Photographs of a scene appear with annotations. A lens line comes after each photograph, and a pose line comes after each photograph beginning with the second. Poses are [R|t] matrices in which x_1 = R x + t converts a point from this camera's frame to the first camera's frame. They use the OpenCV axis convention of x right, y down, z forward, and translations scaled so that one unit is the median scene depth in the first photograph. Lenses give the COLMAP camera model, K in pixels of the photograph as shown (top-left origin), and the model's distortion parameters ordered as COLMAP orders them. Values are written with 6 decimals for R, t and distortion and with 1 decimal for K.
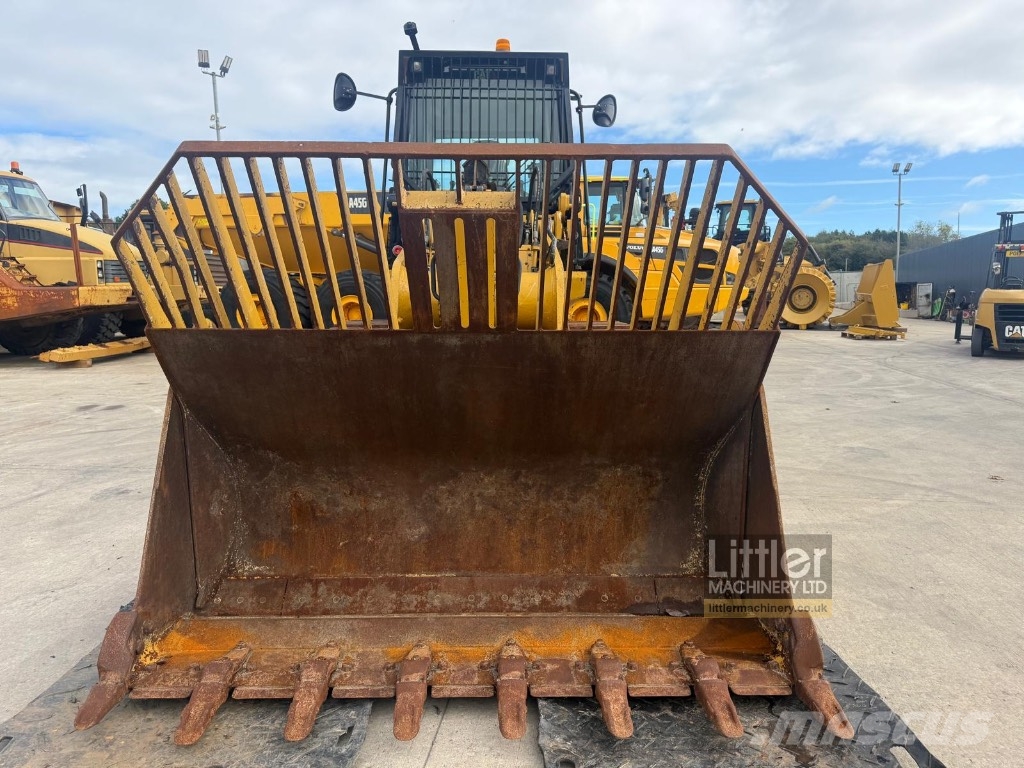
lens RADIAL K [[713.0, 0, 510.3], [0, 713.0, 381.7], [0, 0, 1]] dist [0.087226, -0.114388]
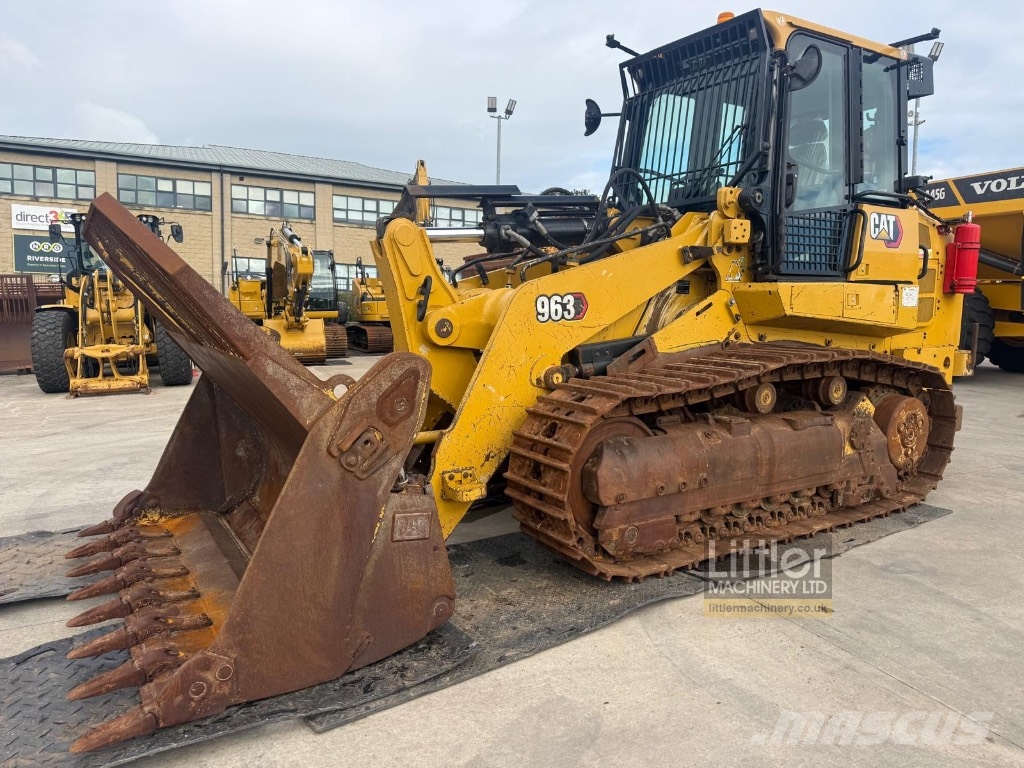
lens RADIAL K [[713.0, 0, 510.3], [0, 713.0, 381.7], [0, 0, 1]] dist [0.087226, -0.114388]
pose [[0.517668, 0.104204, -0.849212, 1.101837], [-0.109458, 0.992465, 0.055058, -0.109912], [0.848551, 0.064452, 0.525173, 0.646551]]
